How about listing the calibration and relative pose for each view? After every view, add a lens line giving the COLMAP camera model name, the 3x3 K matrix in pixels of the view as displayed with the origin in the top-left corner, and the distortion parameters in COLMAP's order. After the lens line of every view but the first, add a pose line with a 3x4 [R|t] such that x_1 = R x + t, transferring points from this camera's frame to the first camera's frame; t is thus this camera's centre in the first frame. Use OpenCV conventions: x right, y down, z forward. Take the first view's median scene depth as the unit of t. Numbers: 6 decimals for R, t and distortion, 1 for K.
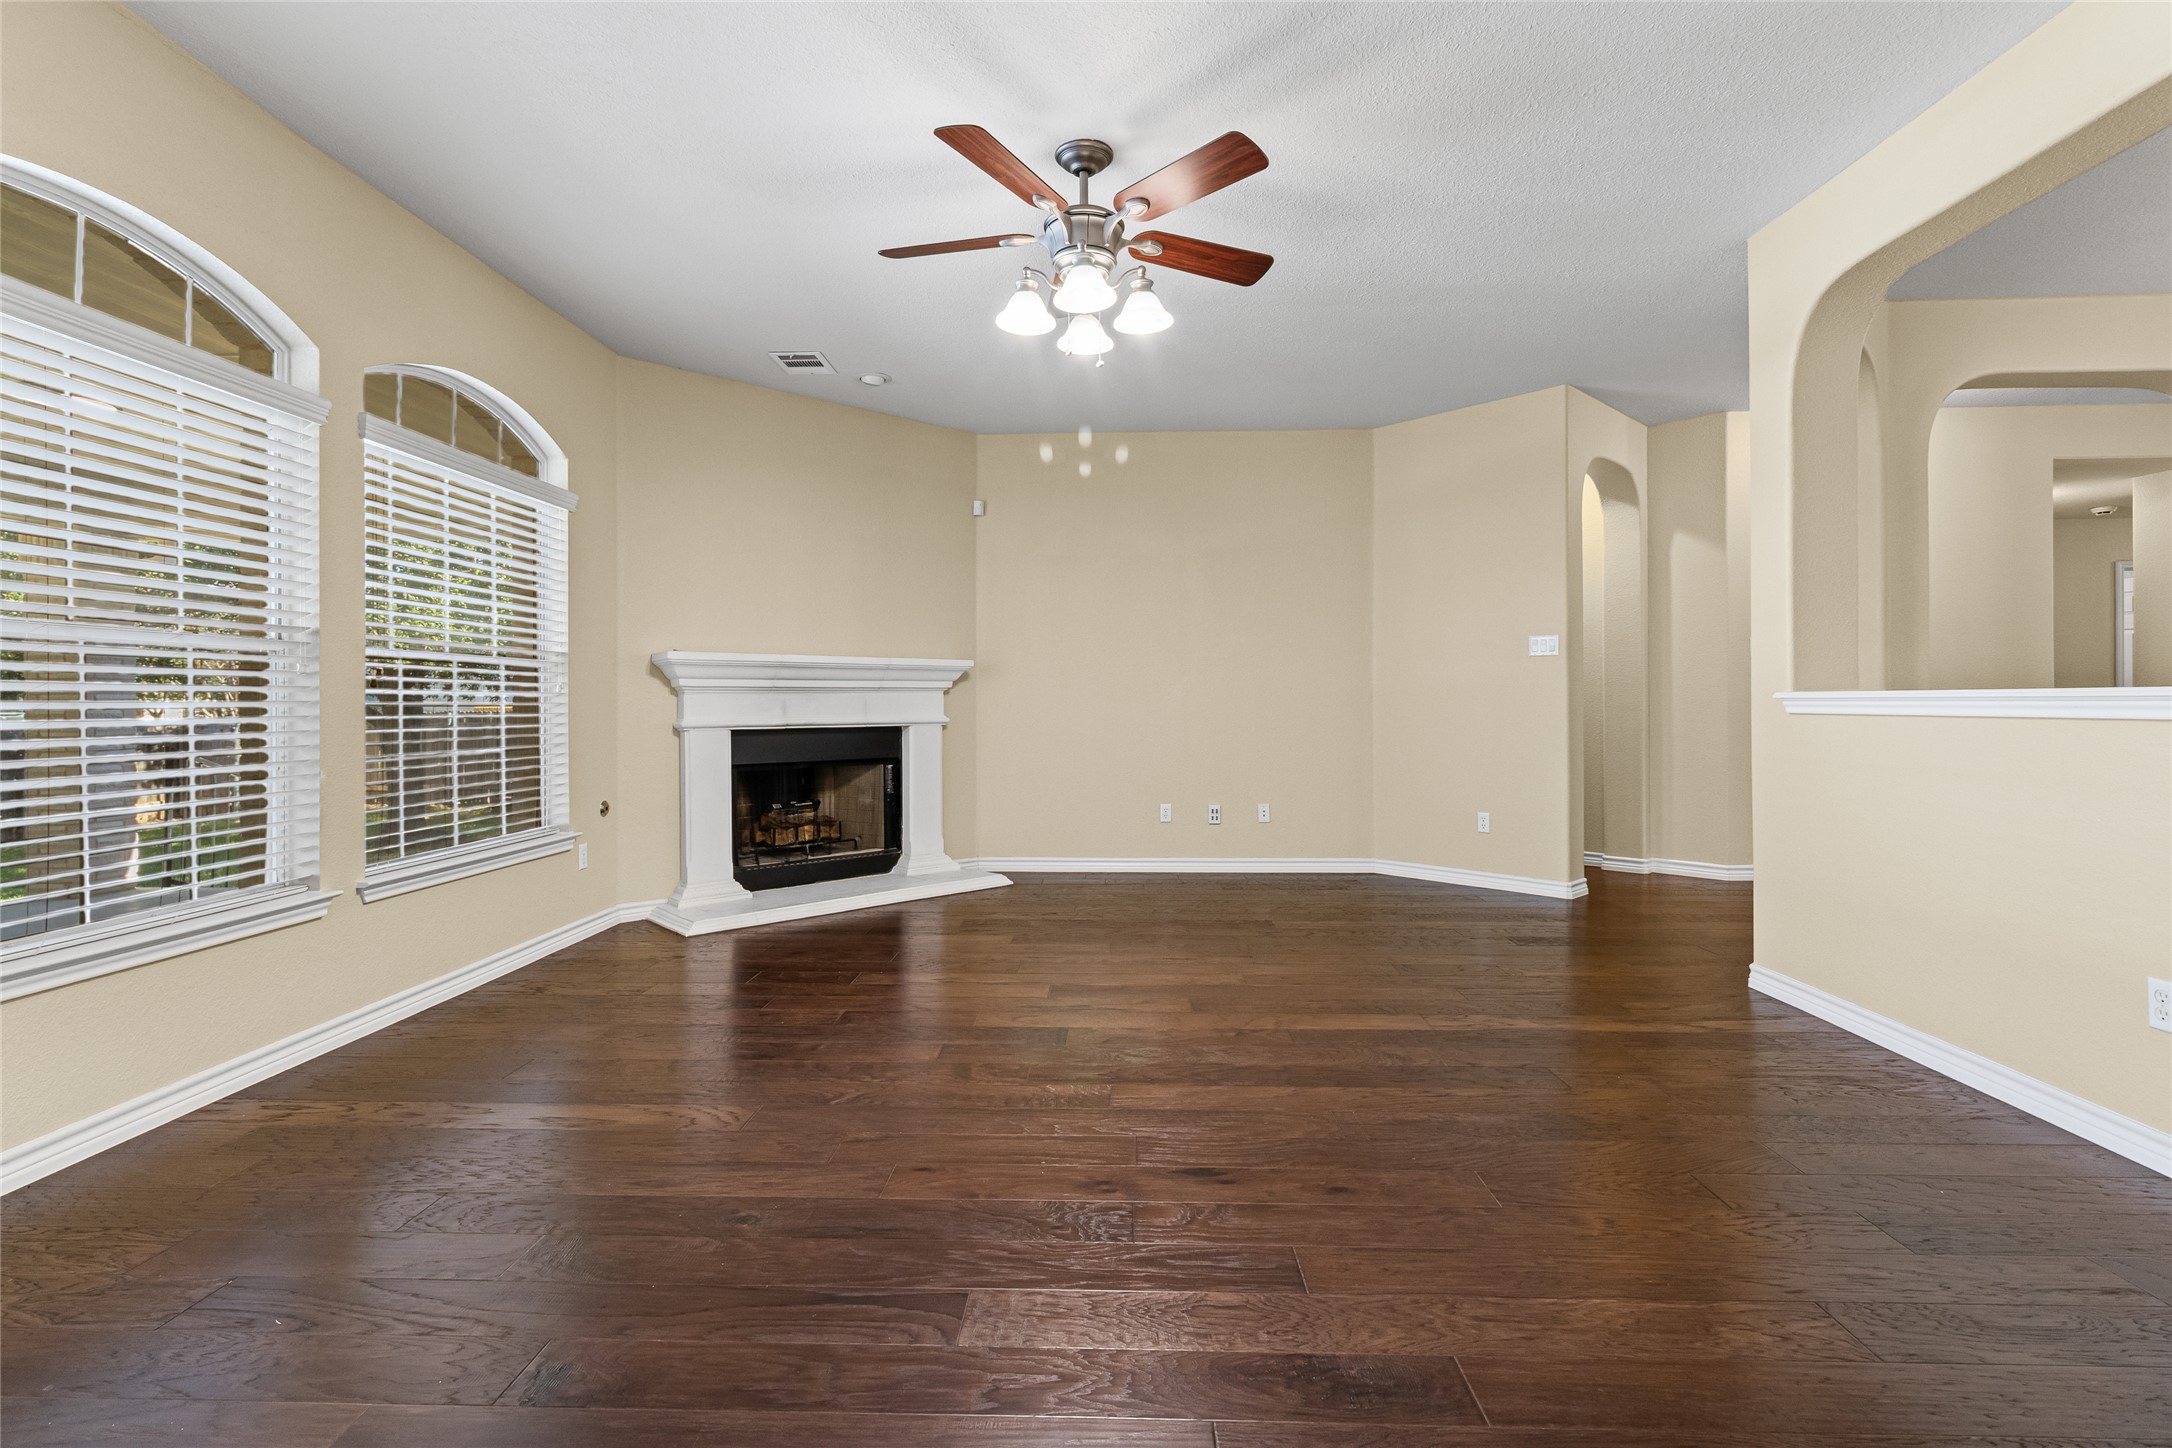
lens RADIAL K [[968.9, 0, 1099.6], [0, 968.9, 708.5], [0, 0, 1]] dist [0.000950, 0.000088]
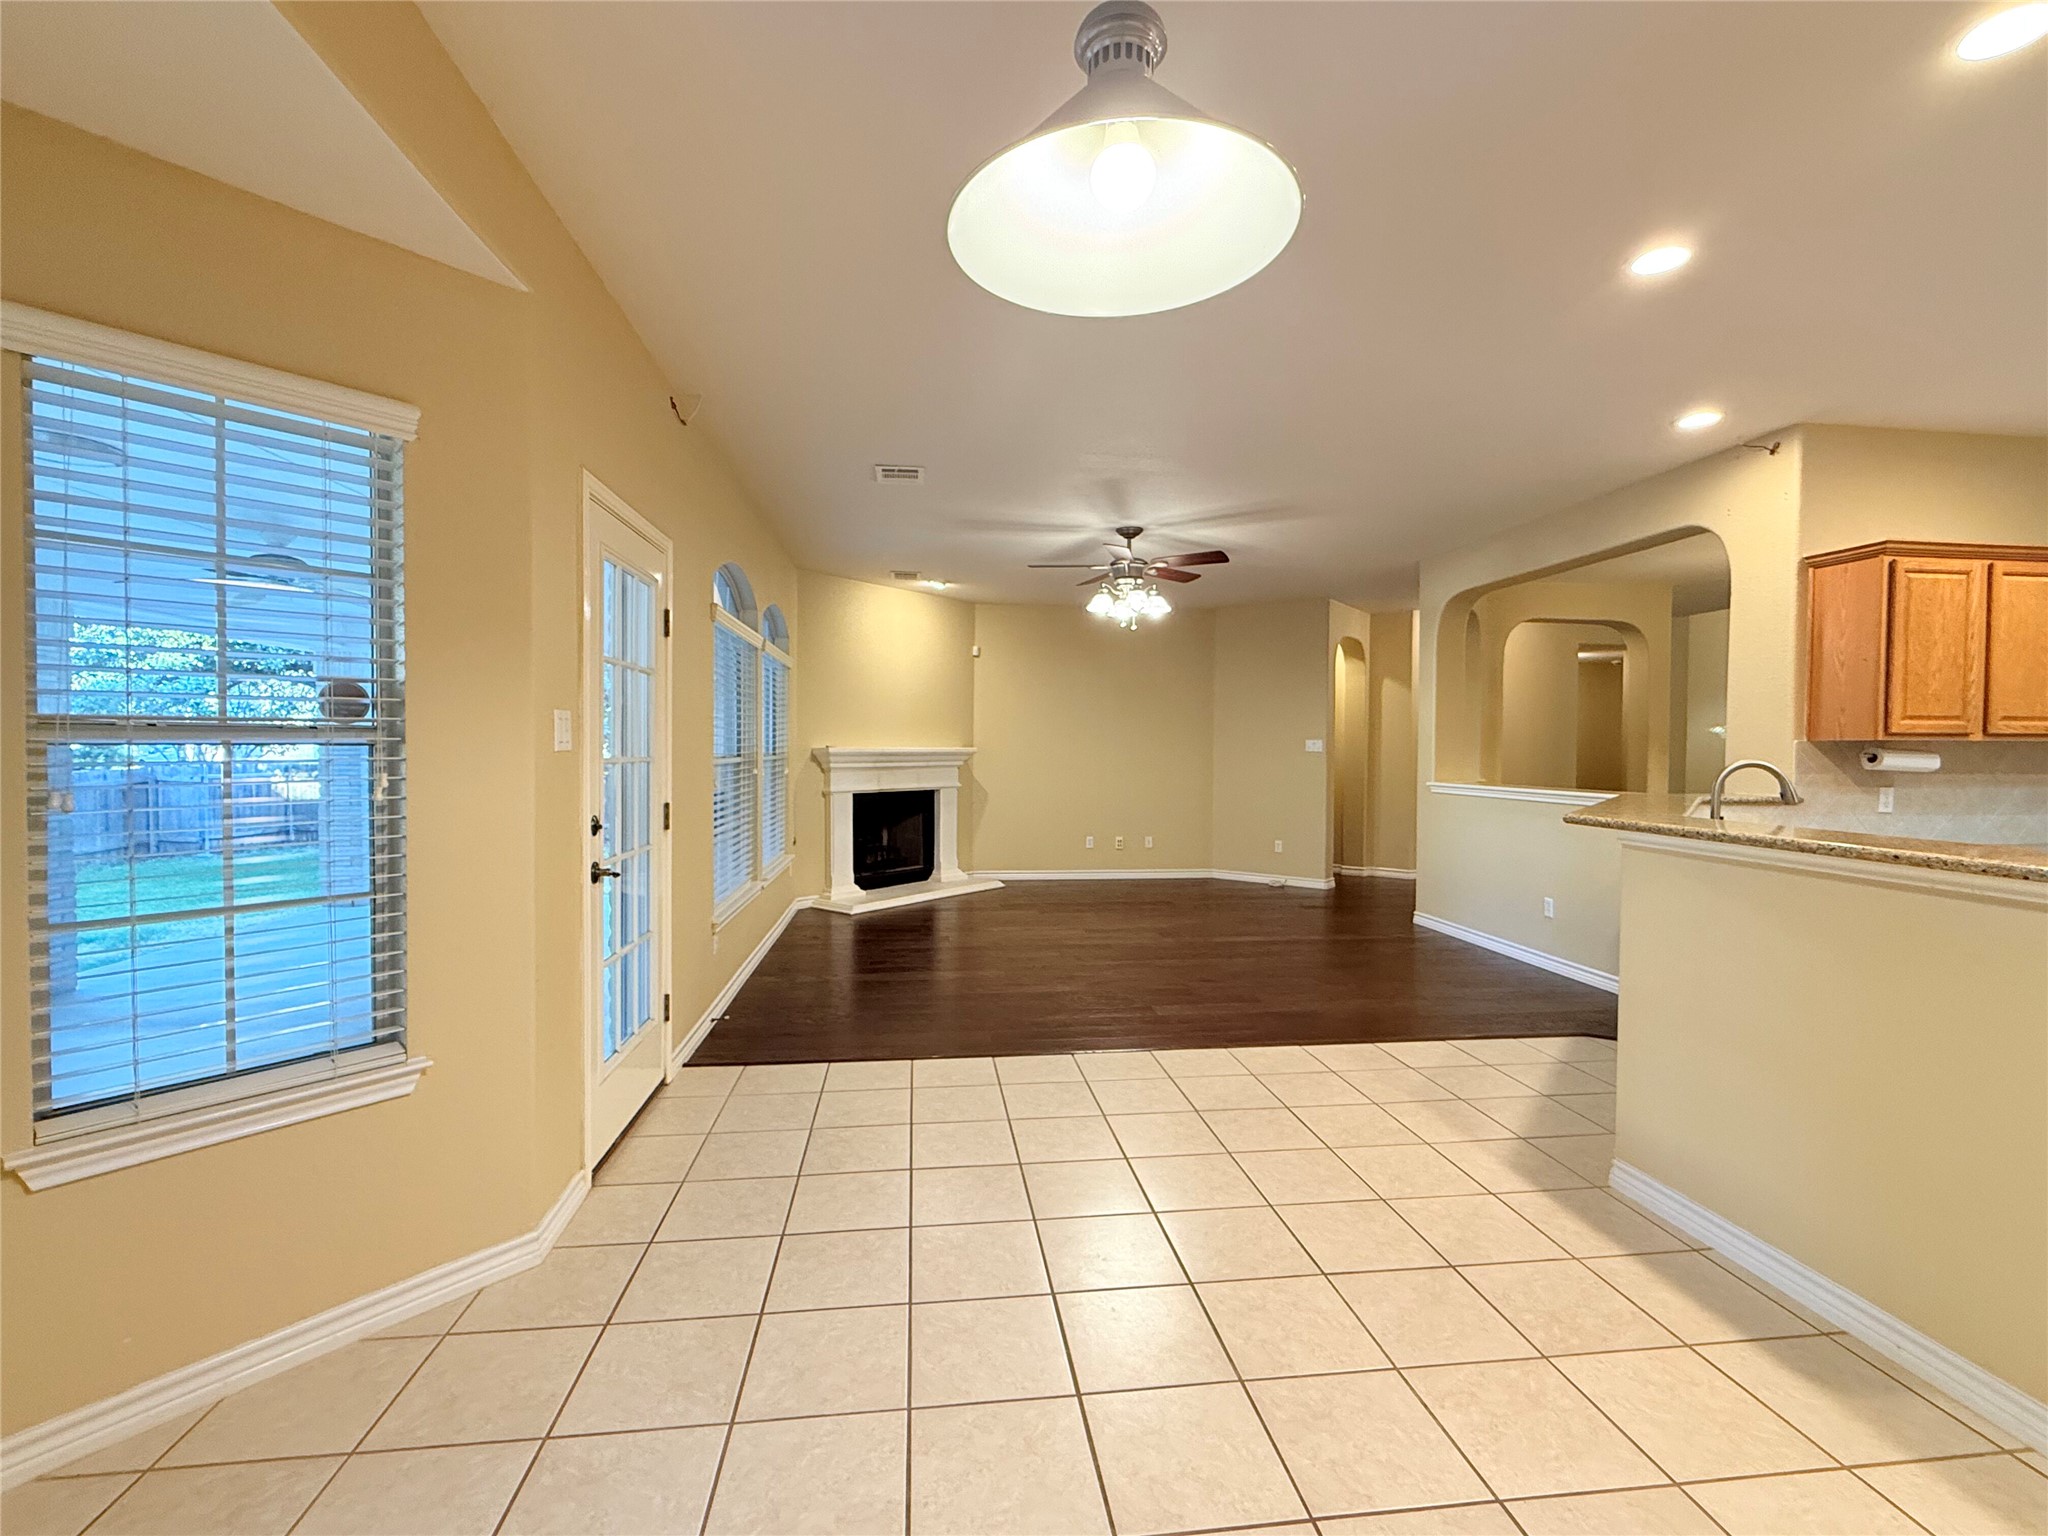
lens RADIAL K [[892.0, 0, 1021.4], [0, 892.0, 778.6], [0, 0, 1]] dist [-0.001283, -0.000138]
pose [[0.988535, 0.006323, 0.150860, -0.306772], [-0.010982, 0.999487, 0.030071, -0.048806], [-0.150593, -0.031383, 0.988098, -0.513046]]
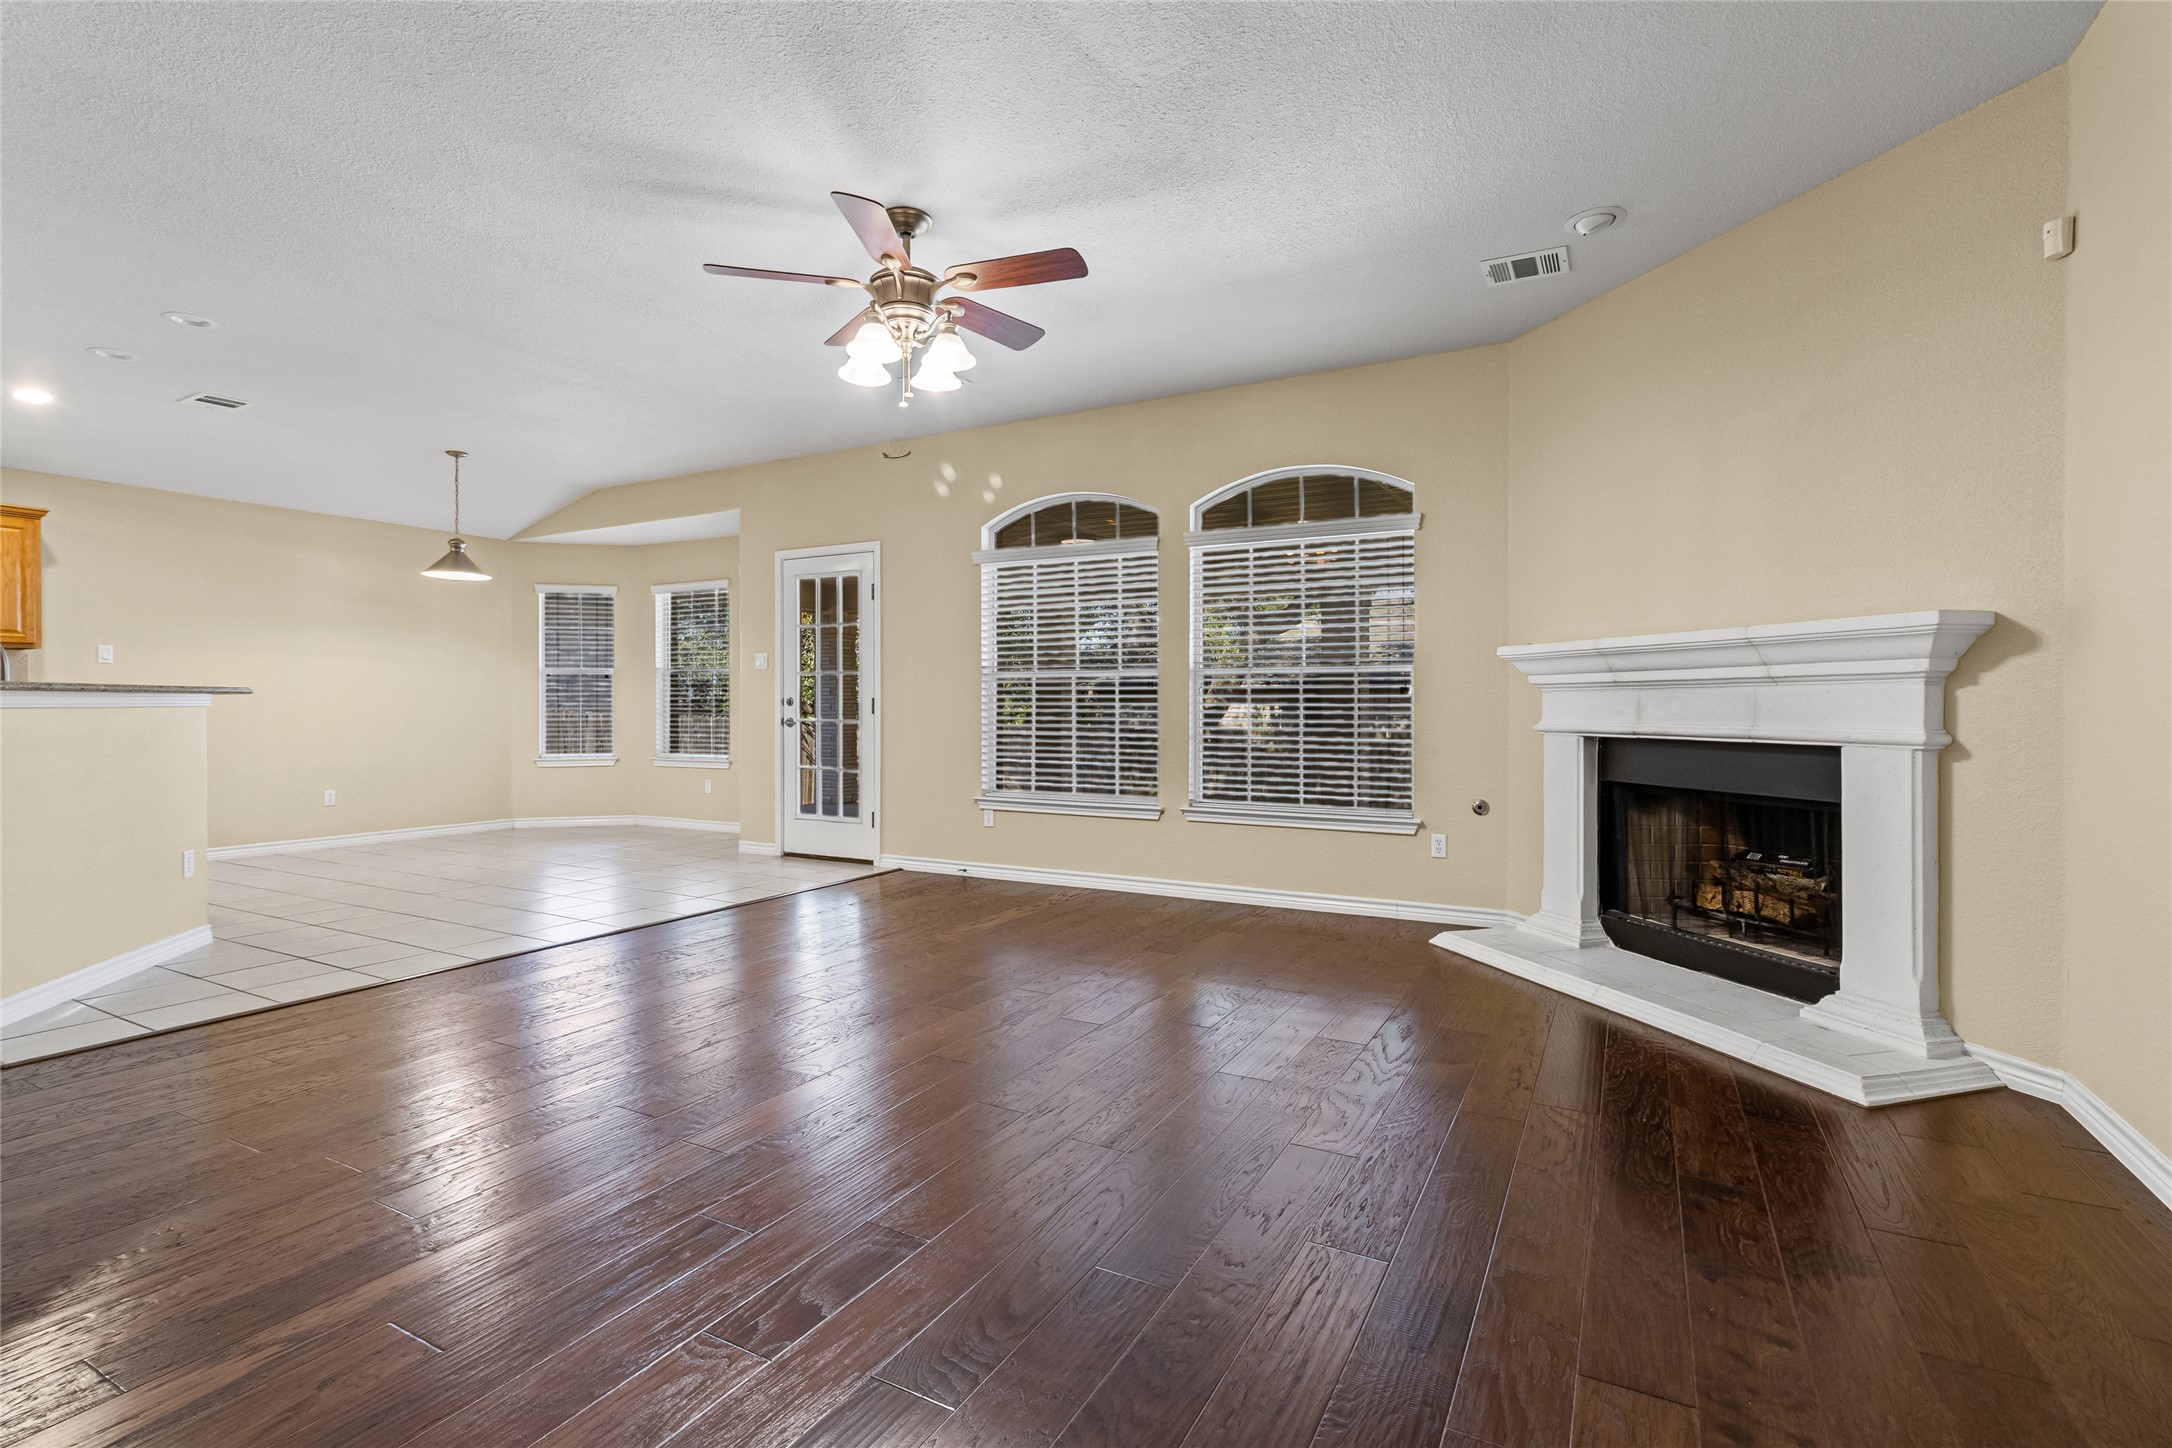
lens RADIAL K [[999.6, 0, 1081.2], [0, 999.6, 705.8], [0, 0, 1]] dist [-0.001365, 0.000295]
pose [[-0.425090, 0.004170, -0.905141, 0.513162], [0.009453, 0.999955, 0.000167, -0.008322], [0.905102, -0.008485, -0.425111, 0.913957]]
